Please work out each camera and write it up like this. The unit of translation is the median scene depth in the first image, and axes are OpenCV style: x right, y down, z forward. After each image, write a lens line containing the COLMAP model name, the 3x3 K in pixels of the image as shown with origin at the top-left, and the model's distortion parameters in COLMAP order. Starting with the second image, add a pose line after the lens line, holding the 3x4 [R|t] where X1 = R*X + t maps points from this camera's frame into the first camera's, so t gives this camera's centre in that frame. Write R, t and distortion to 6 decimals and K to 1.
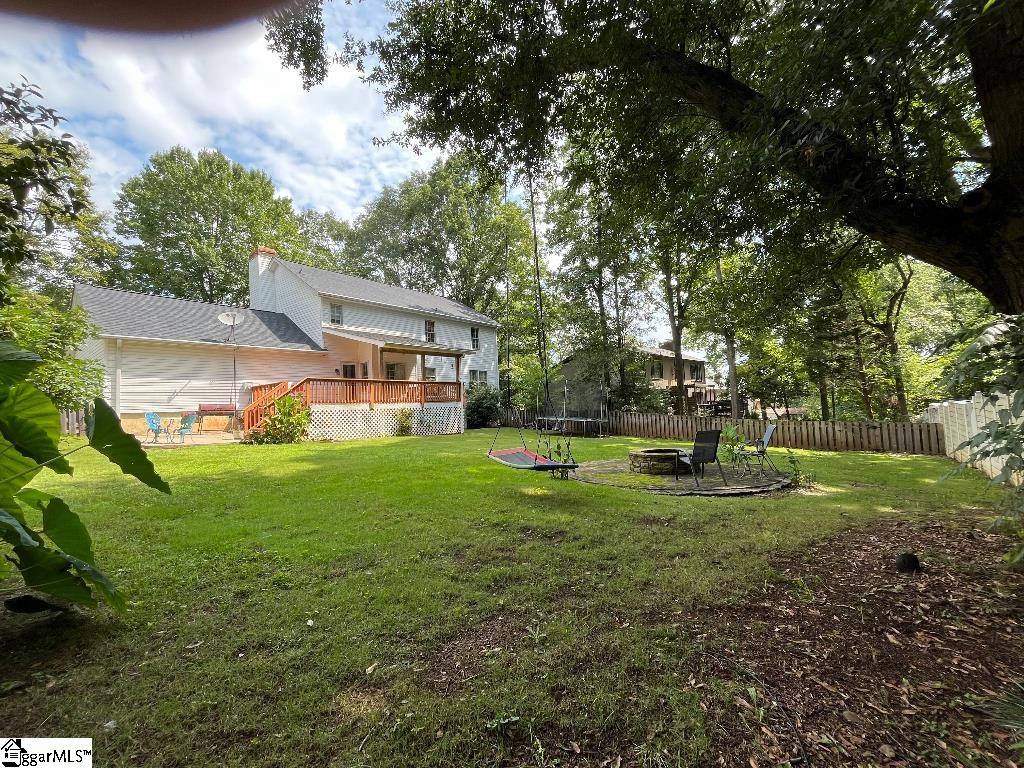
lens RADIAL K [[429.3, 0, 512.0], [0, 429.3, 384.0], [0, 0, 1]] dist [-0.001990, -0.000172]
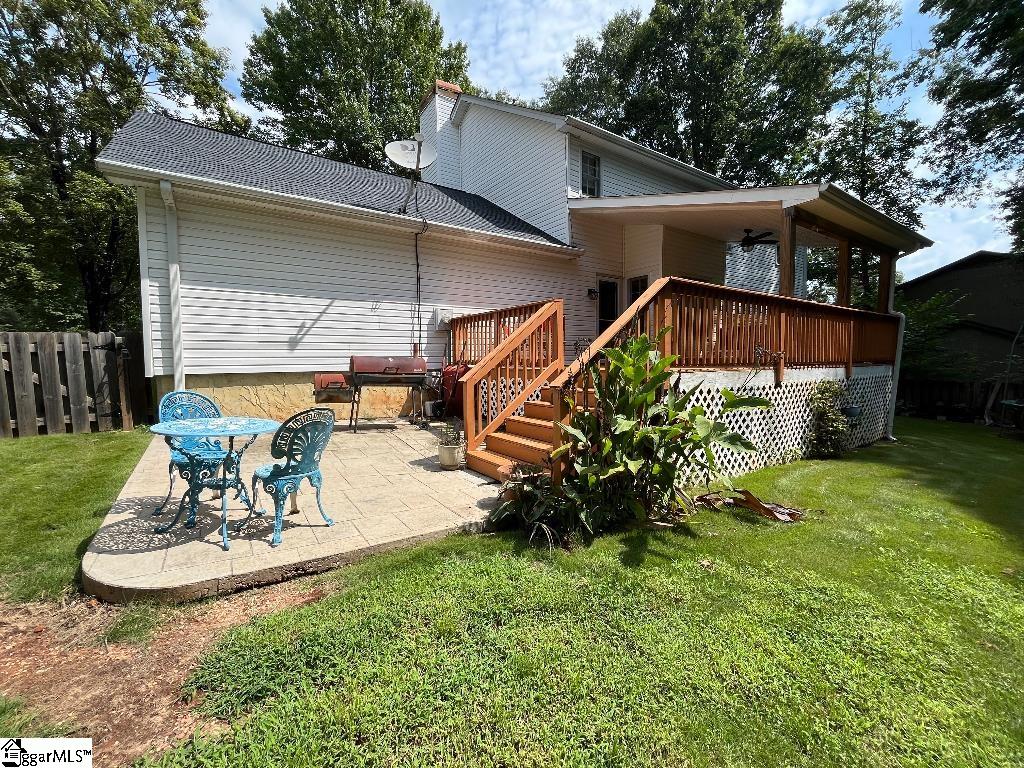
lens RADIAL K [[429.3, 0, 512.0], [0, 429.3, 384.0], [0, 0, 1]] dist [-0.001990, -0.000172]
pose [[0.960033, 0.047634, -0.275803, -0.525239], [-0.016294, 0.993252, 0.114825, 0.026337], [0.279412, -0.105742, 0.954331, 0.730162]]
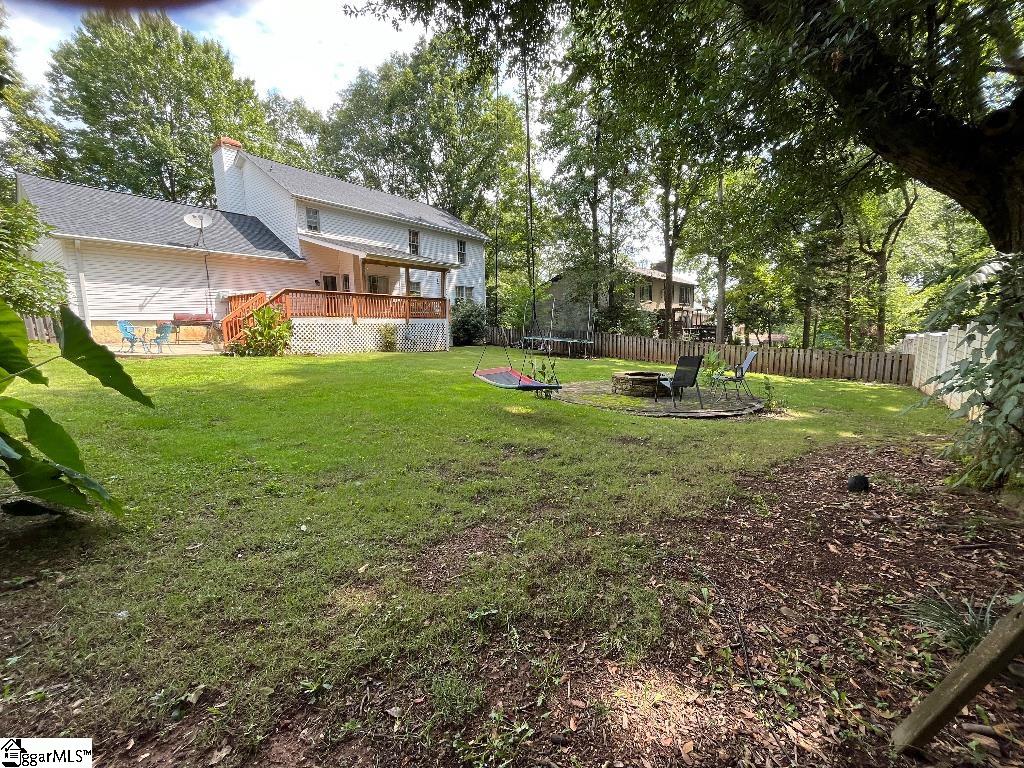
lens RADIAL K [[429.3, 0, 512.0], [0, 429.3, 384.0], [0, 0, 1]] dist [-0.001990, -0.000172]
pose [[0.999040, 0.025599, 0.035560, -0.000402], [-0.031897, 0.981323, 0.189703, -0.004238], [-0.030040, -0.190655, 0.981197, 0.002575]]
